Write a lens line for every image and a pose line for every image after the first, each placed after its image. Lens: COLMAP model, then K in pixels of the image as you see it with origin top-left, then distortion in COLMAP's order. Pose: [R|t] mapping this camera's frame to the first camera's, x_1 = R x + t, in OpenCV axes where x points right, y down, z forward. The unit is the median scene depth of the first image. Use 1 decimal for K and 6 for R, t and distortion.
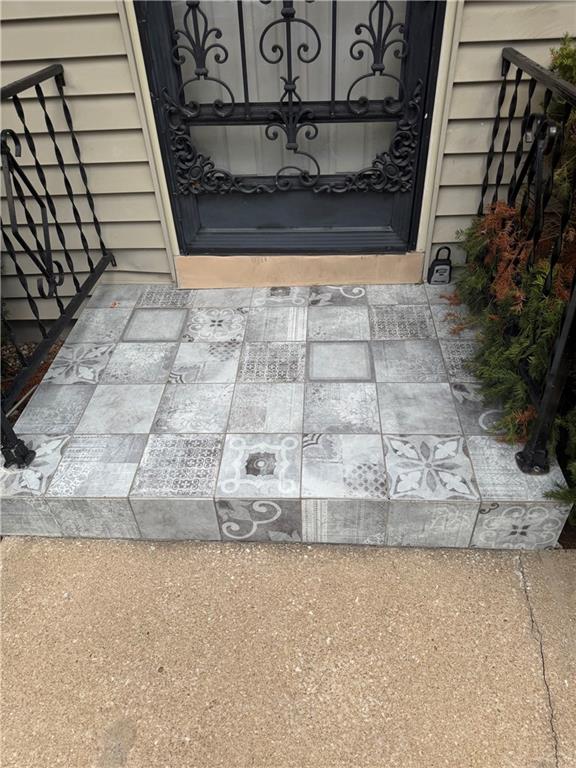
lens RADIAL K [[535.1, 0, 287.5], [0, 535.1, 384.0], [0, 0, 1]] dist [0.001734, 0.000123]
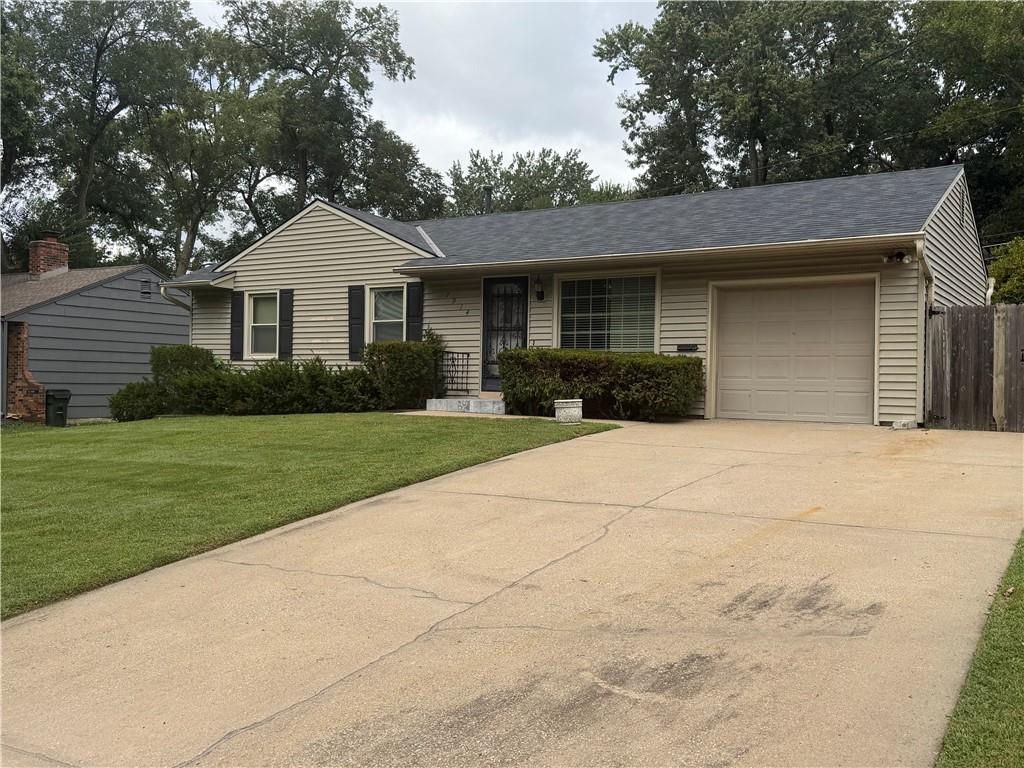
lens RADIAL K [[970.4, 0, 510.7], [0, 970.4, 393.8], [0, 0, 1]] dist [0.055756, 0.000000]
pose [[0.872580, 0.068149, -0.483694, 4.588165], [-0.356848, 0.765126, -0.535950, 4.693624], [0.333562, 0.640264, 0.691952, -5.244583]]
